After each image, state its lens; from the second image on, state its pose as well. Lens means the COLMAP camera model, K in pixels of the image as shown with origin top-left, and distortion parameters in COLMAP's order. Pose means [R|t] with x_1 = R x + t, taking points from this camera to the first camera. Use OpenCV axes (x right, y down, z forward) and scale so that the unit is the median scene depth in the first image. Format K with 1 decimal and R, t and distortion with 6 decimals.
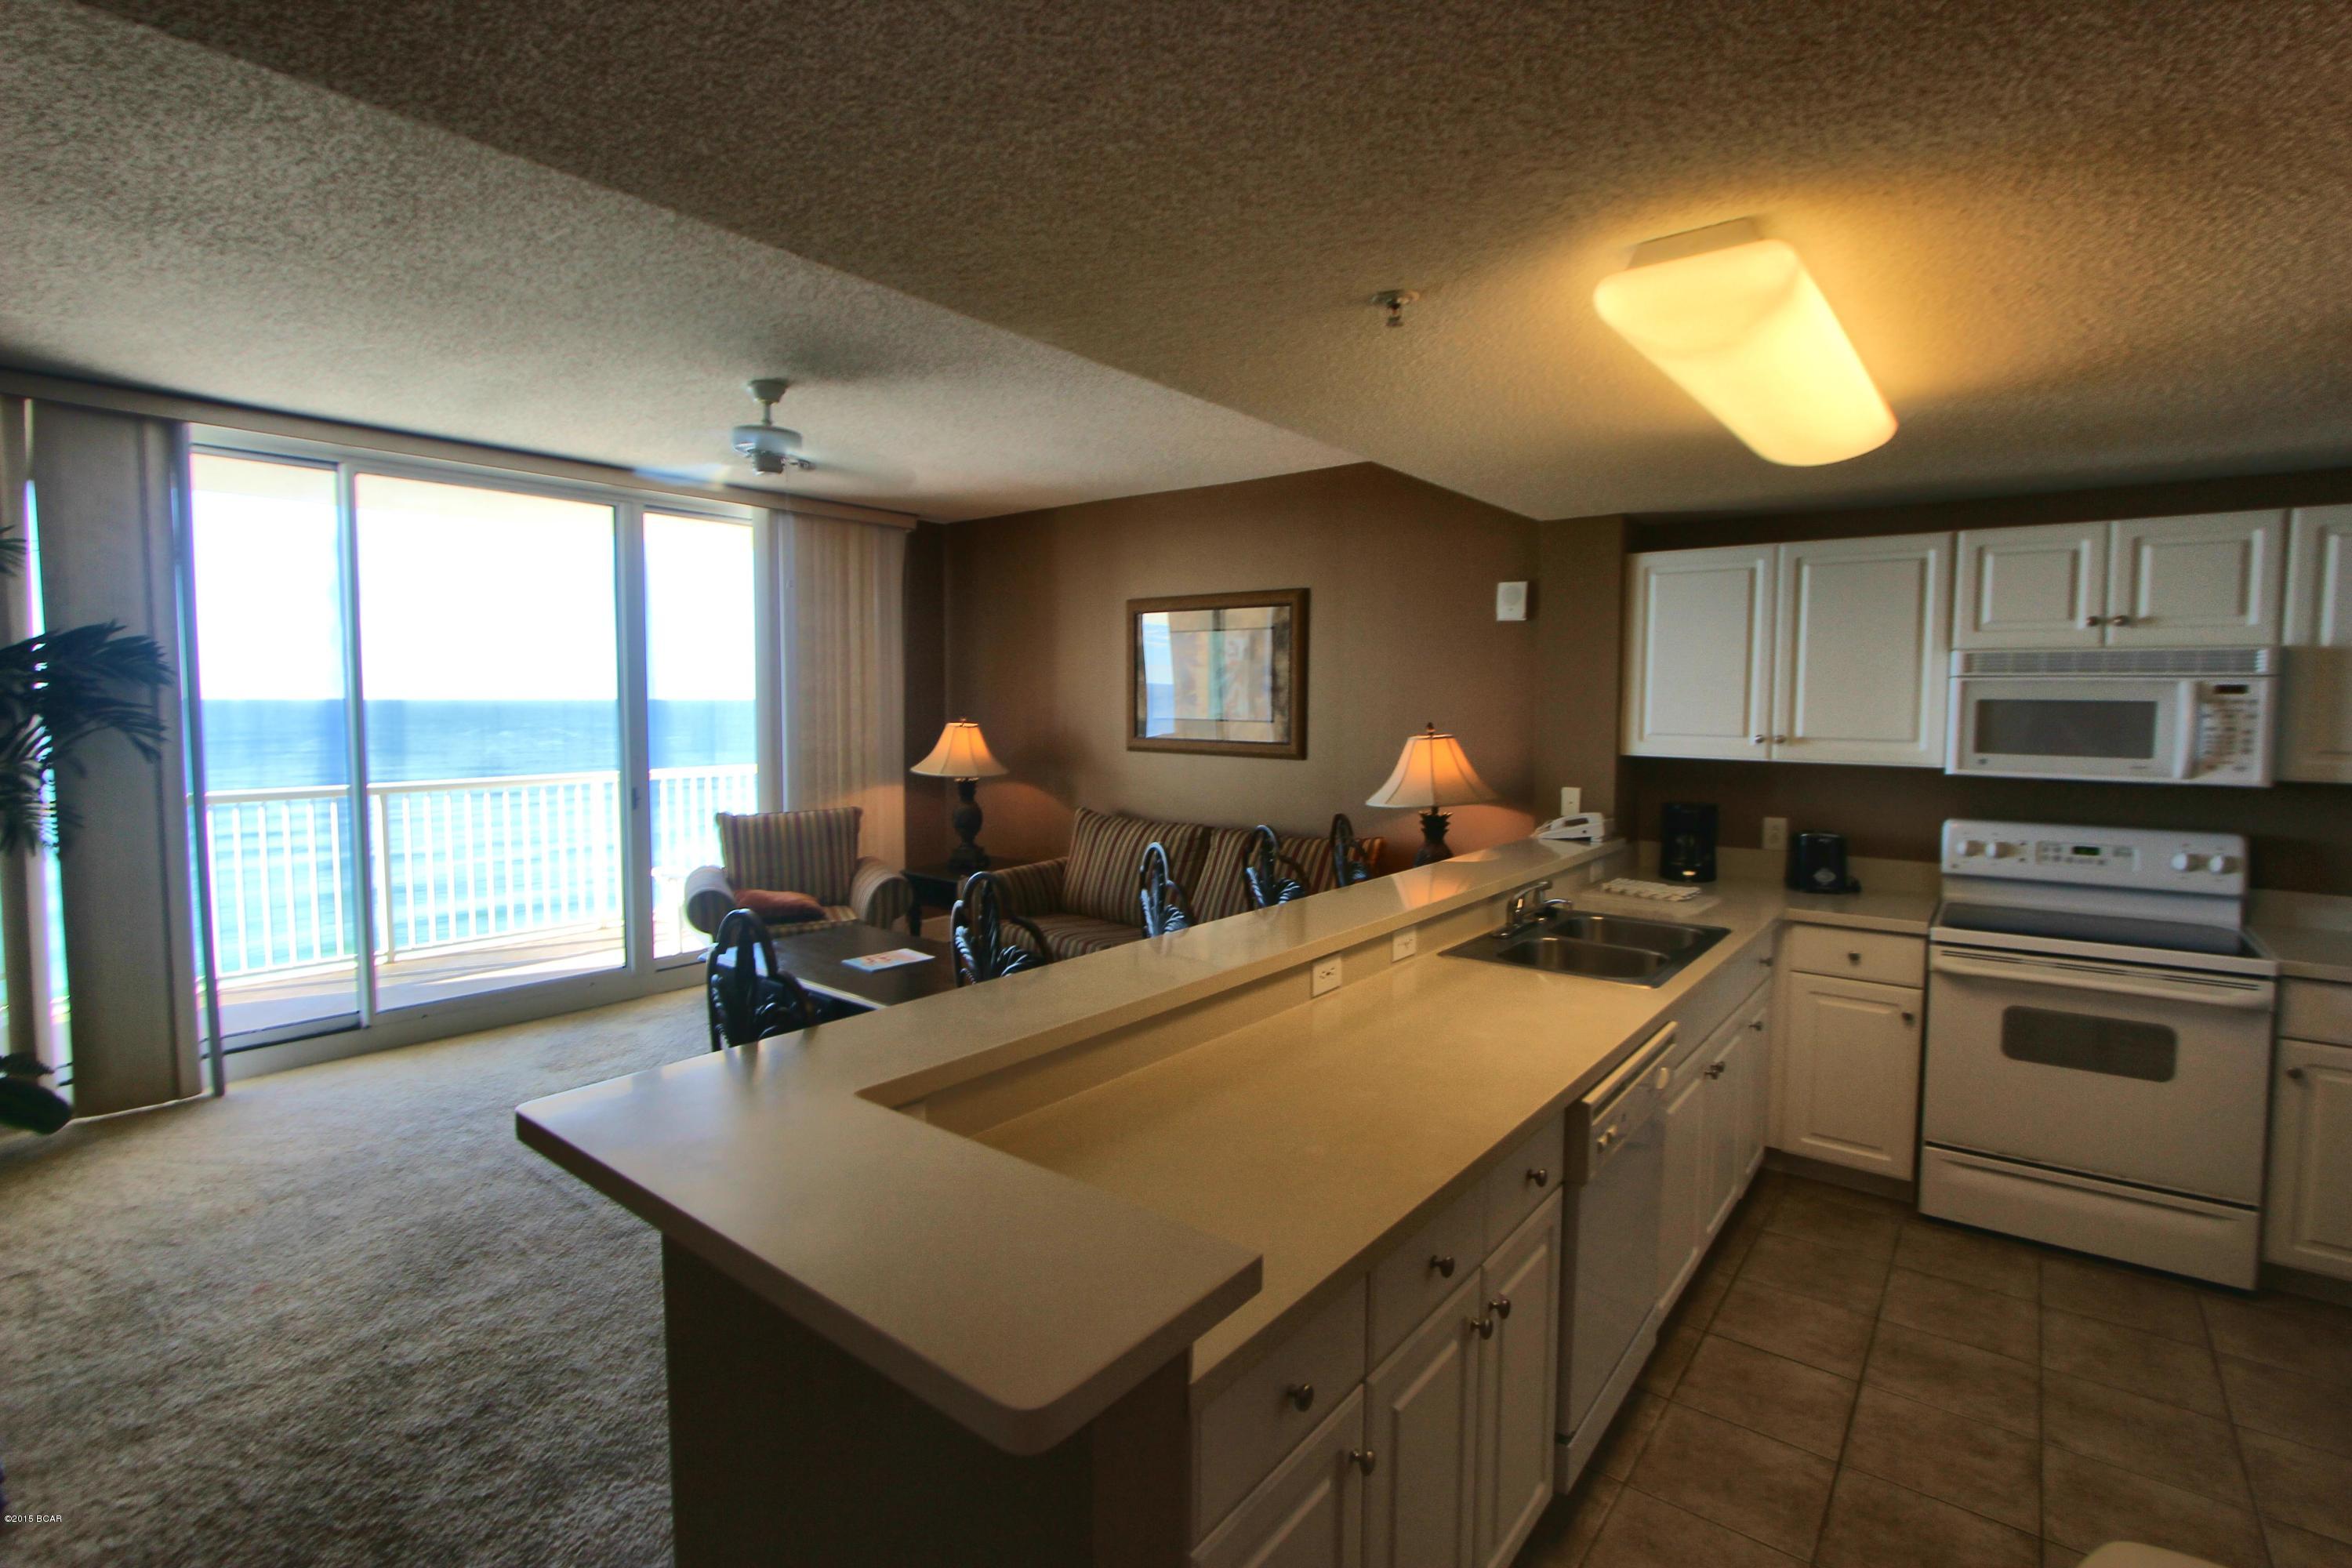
lens RADIAL K [[1079.1, 0, 1192.6], [0, 1079.1, 765.3], [0, 0, 1]] dist [-0.017992, 0.000771]
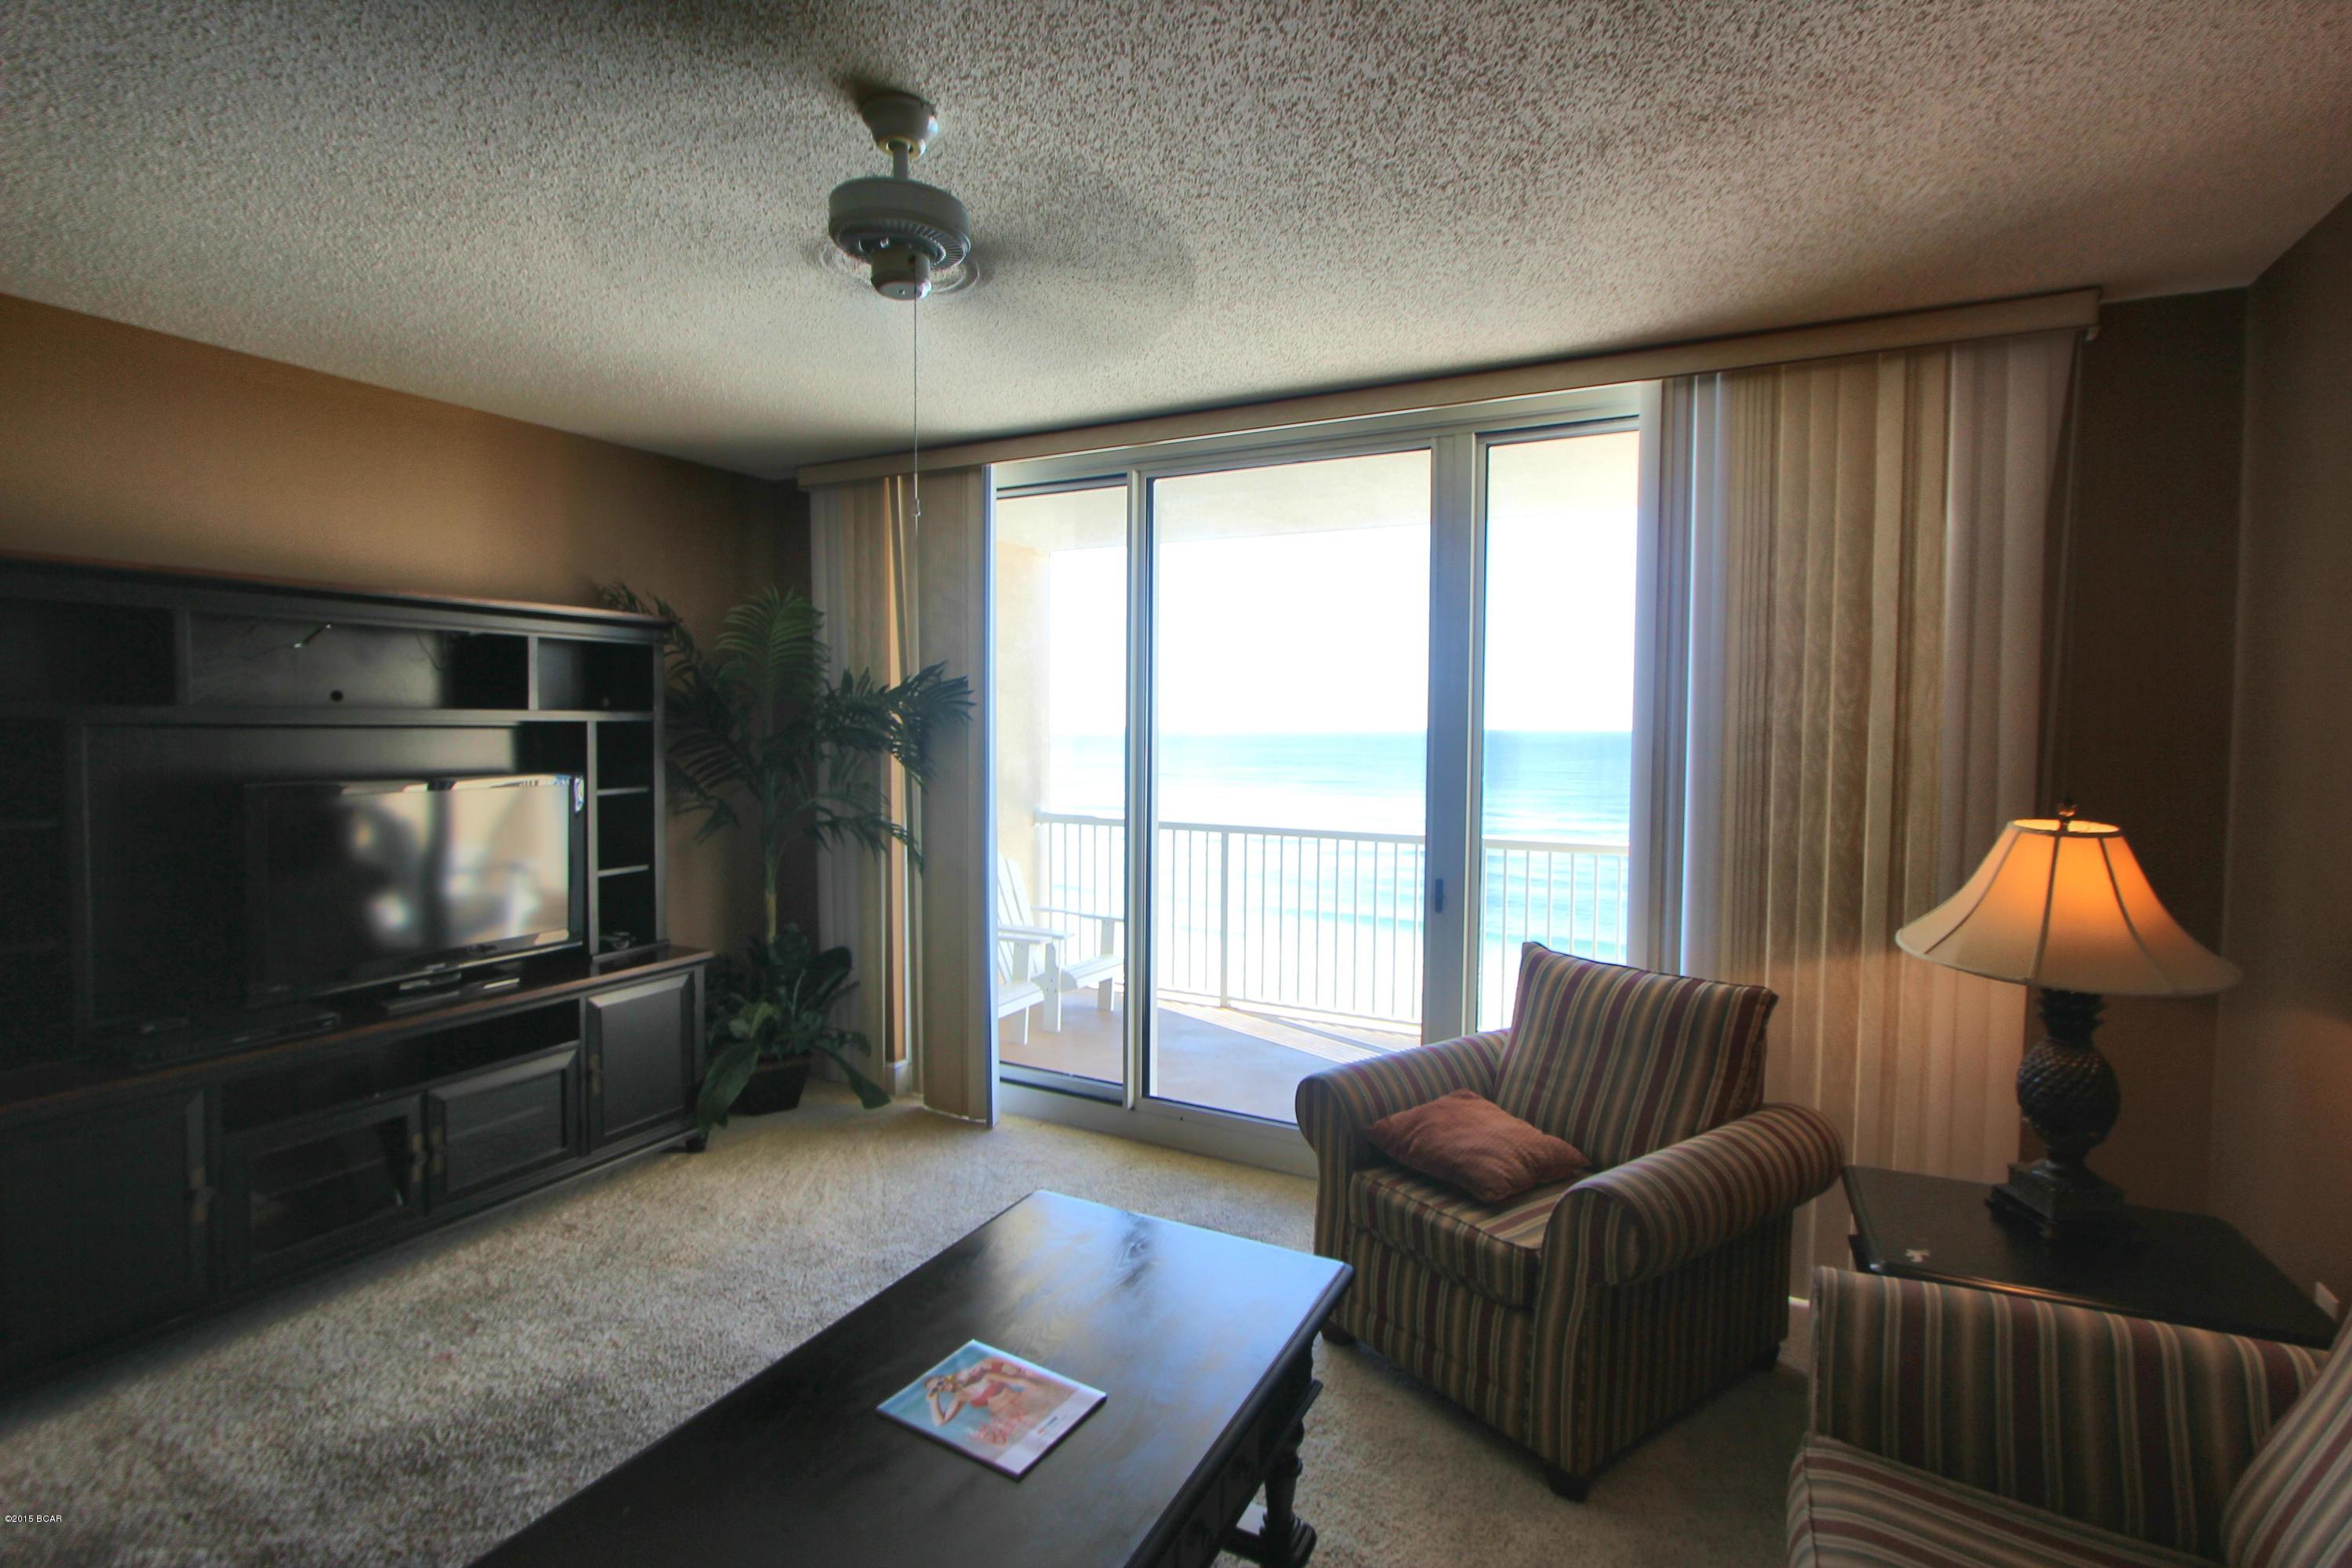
lens RADIAL K [[1079.1, 0, 1189.9], [0, 1079.1, 769.8], [0, 0, 1]] dist [-0.017992, 0.000771]
pose [[0.190628, 0.040069, -0.980844, 0.114851], [-0.067510, 0.997336, 0.027622, -0.072002], [0.979338, 0.060951, 0.192826, 1.004196]]
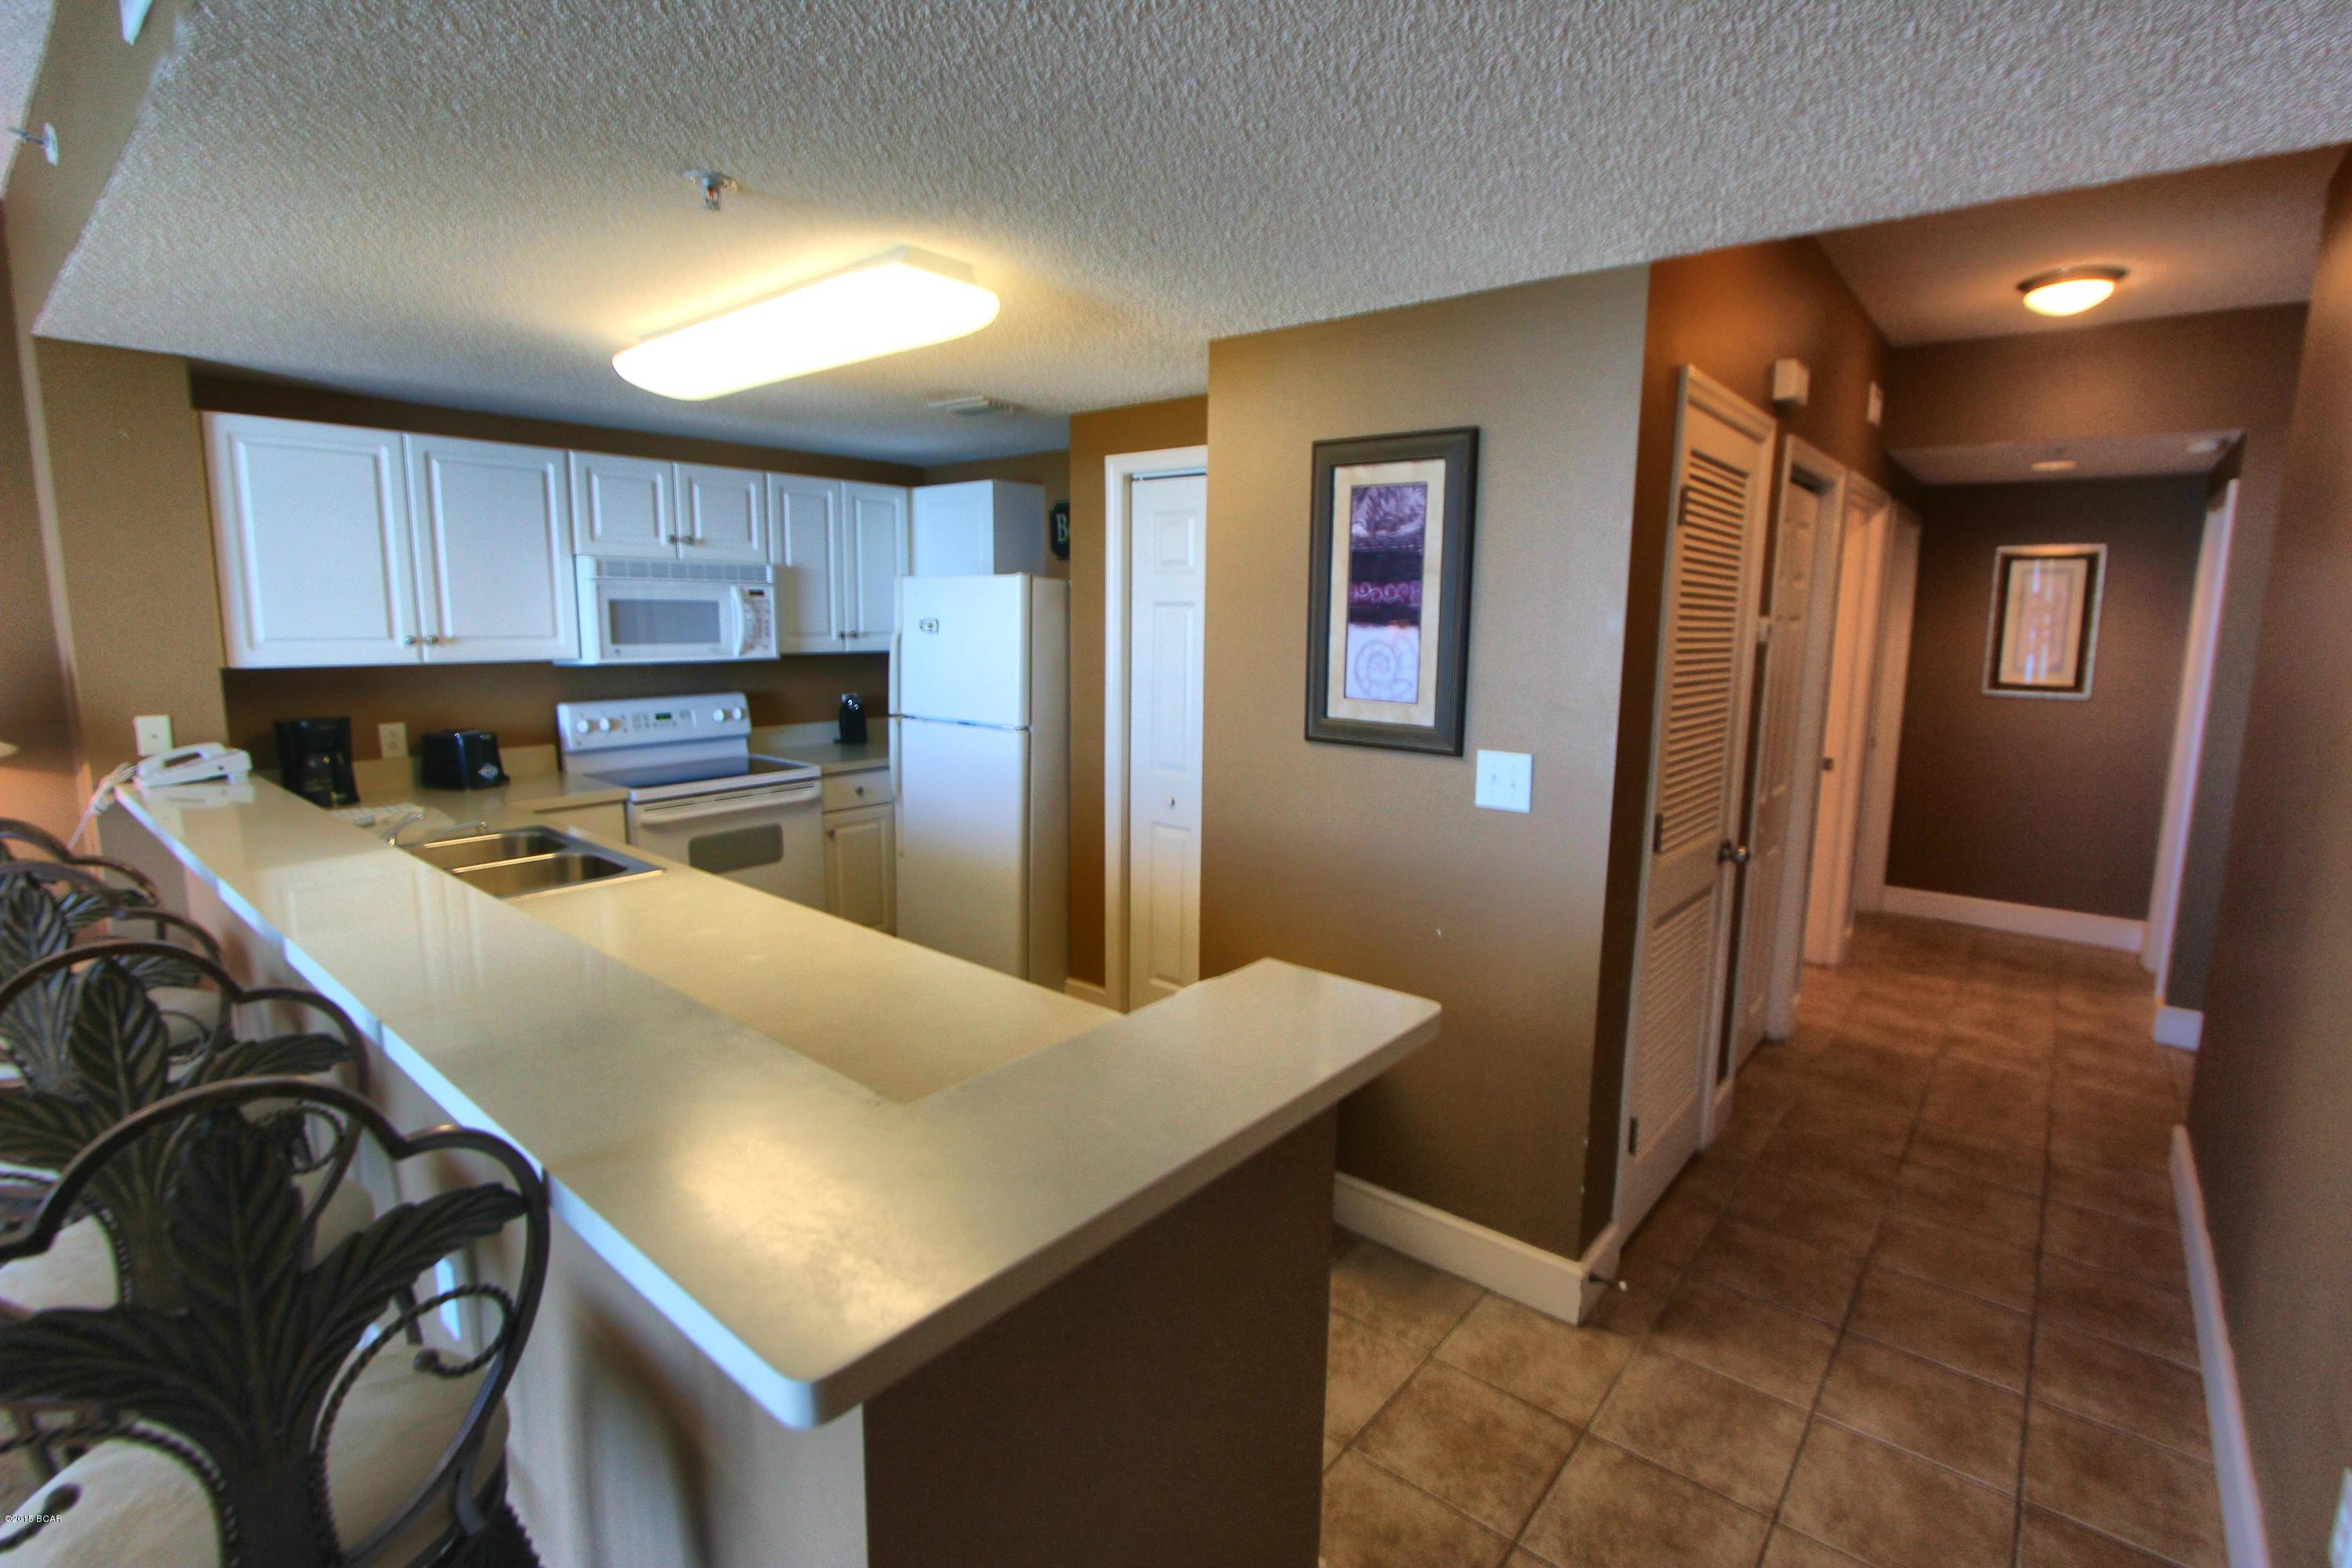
lens RADIAL K [[1079.1, 0, 1188.7], [0, 1079.1, 763.9], [0, 0, 1]] dist [-0.017992, 0.000771]
pose [[0.030217, -0.148387, 0.988468, -0.380062], [0.050800, 0.987869, 0.146745, -0.019287], [-0.998252, 0.045780, 0.037389, 0.266521]]
